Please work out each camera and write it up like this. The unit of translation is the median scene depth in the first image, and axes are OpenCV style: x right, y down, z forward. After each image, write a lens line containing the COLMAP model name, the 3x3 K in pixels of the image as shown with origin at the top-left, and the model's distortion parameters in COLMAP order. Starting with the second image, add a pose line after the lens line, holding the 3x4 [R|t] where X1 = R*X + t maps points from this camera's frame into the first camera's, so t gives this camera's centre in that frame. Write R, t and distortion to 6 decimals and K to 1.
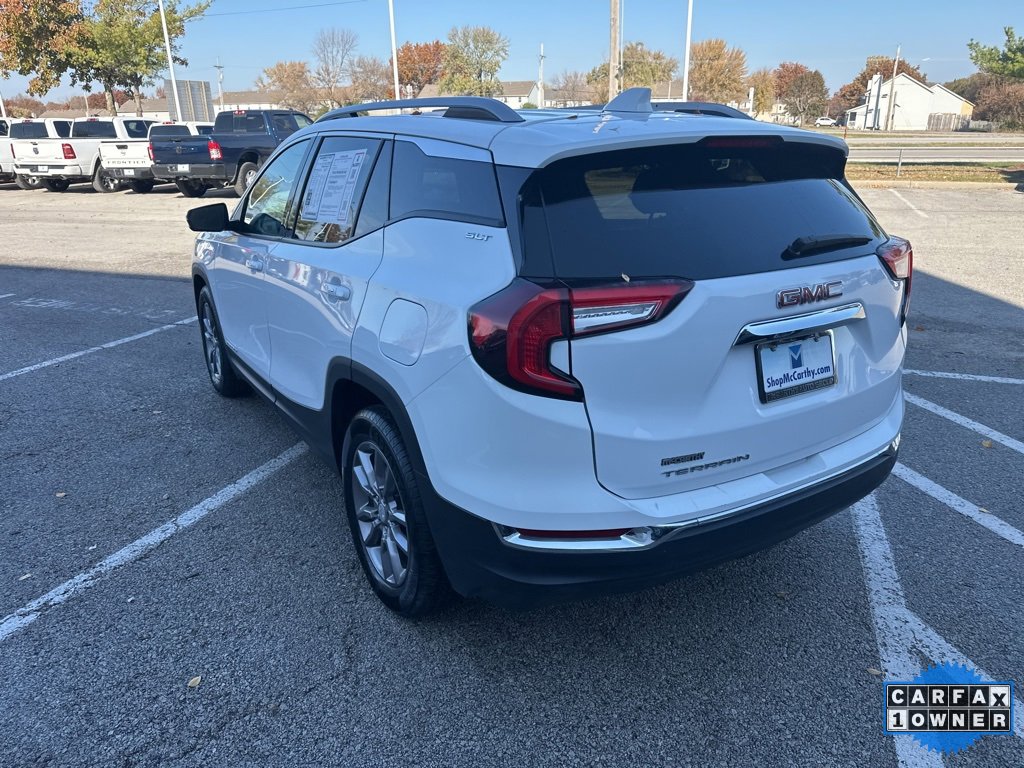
lens RADIAL K [[716.5, 0, 531.8], [0, 716.5, 389.0], [0, 0, 1]] dist [-0.003999, -0.004686]
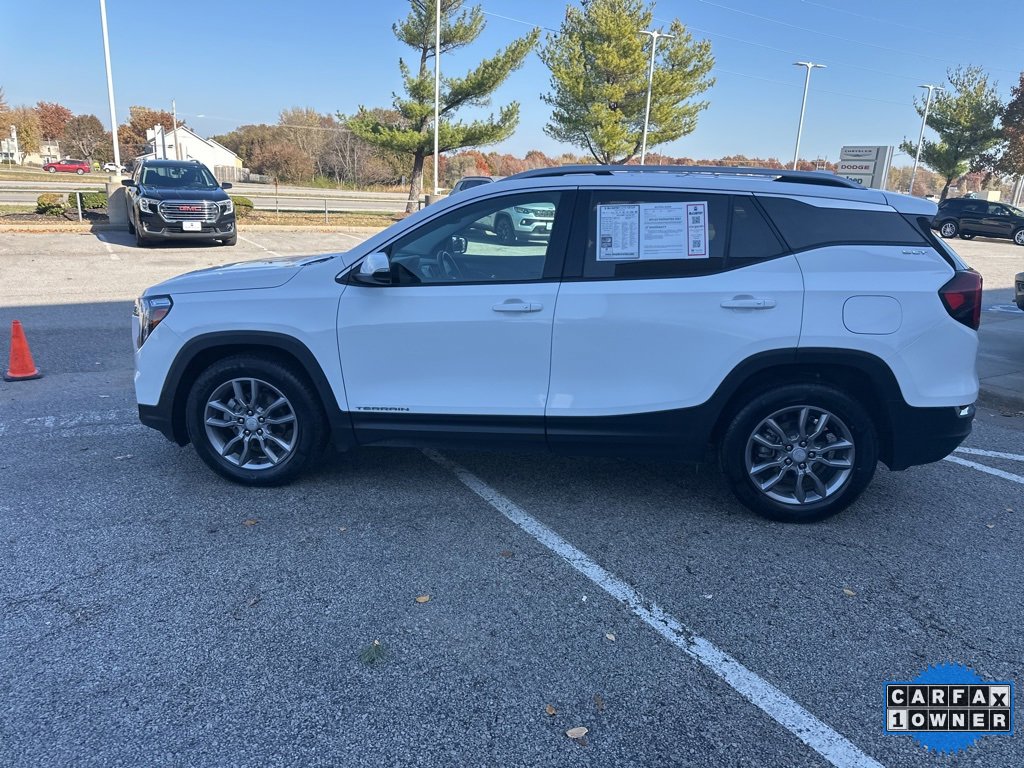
lens RADIAL K [[689.4, 0, 512.0], [0, 689.4, 384.0], [0, 0, 1]] dist [0.042647, -0.045959]
pose [[0.640798, -0.176092, 0.747241, -1.186554], [0.220650, 0.974515, 0.040432, -0.107670], [-0.735317, 0.138969, 0.663322, 0.368204]]
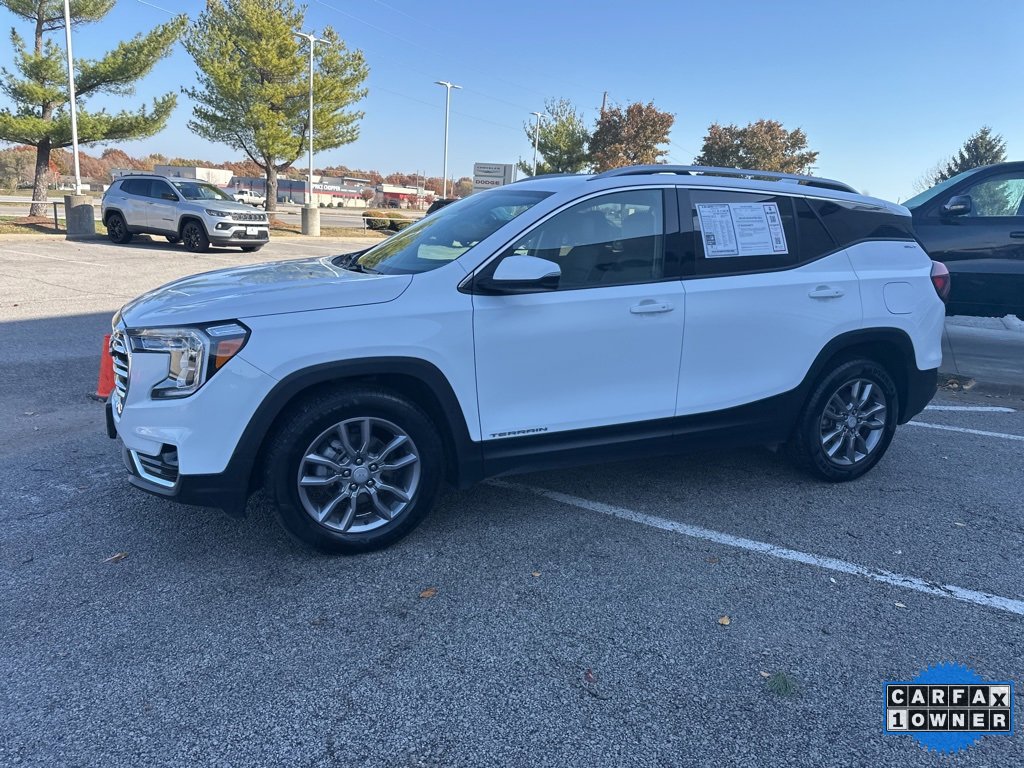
lens RADIAL K [[696.0, 0, 496.0], [0, 696.0, 383.2], [0, 0, 1]] dist [0.034228, -0.037180]
pose [[0.194295, -0.211352, 0.957904, -1.423070], [0.282563, 0.947182, 0.151673, -0.288177], [-0.939366, 0.241199, 0.243752, 1.018391]]
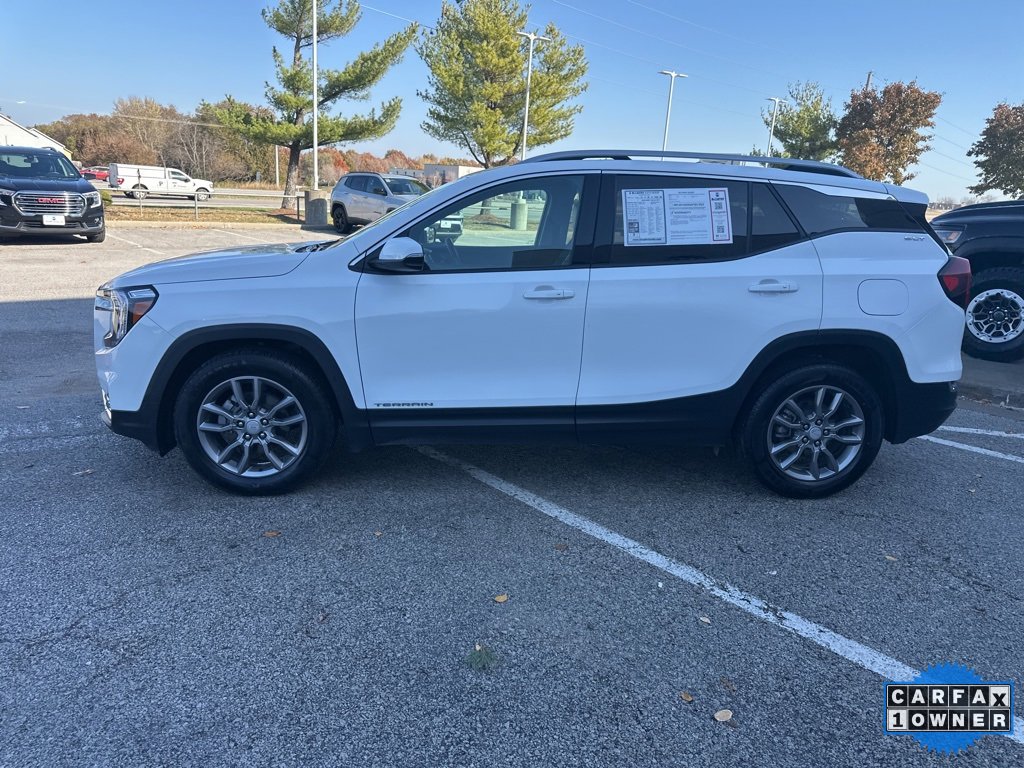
lens RADIAL K [[691.8, 0, 505.5], [0, 691.8, 392.0], [0, 0, 1]] dist [0.032545, -0.036845]
pose [[0.493750, -0.202152, 0.845781, -1.297269], [0.242059, 0.966115, 0.089604, -0.143415], [-0.835235, 0.160487, 0.525952, 0.576497]]
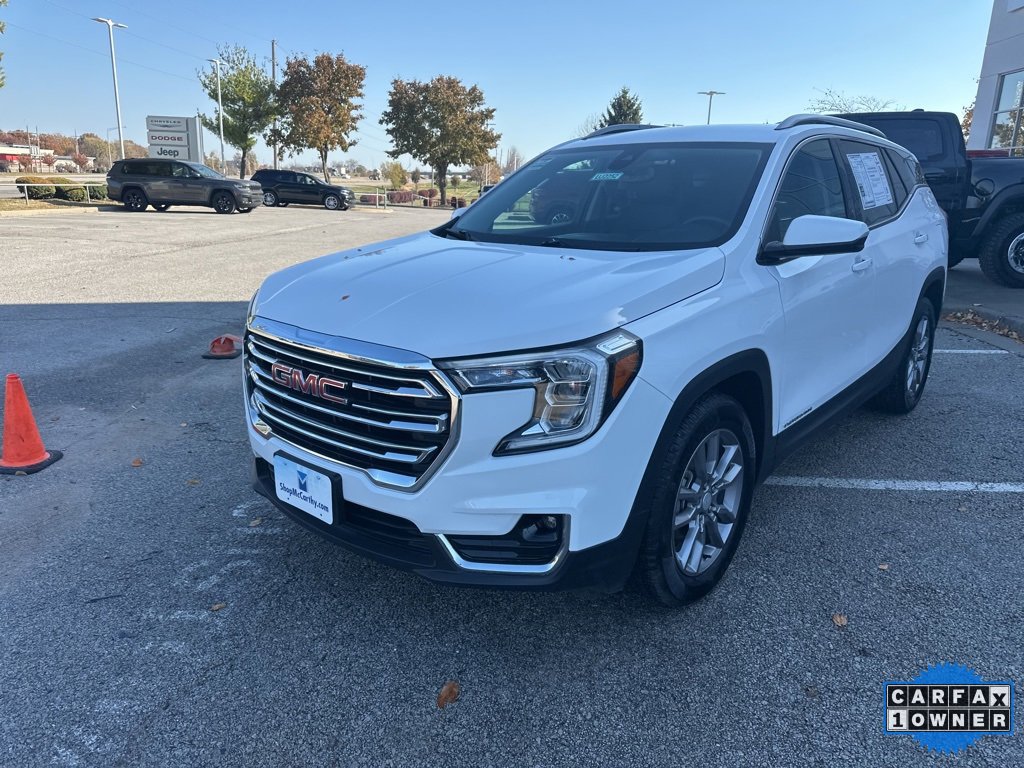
lens RADIAL K [[709.8, 0, 490.5], [0, 709.8, 376.6], [0, 0, 1]] dist [0.032156, -0.040667]
pose [[-0.238253, -0.248781, 0.938799, -1.239066], [0.313007, 0.895388, 0.316713, -0.509832], [-0.919381, 0.369309, -0.135459, 1.680309]]
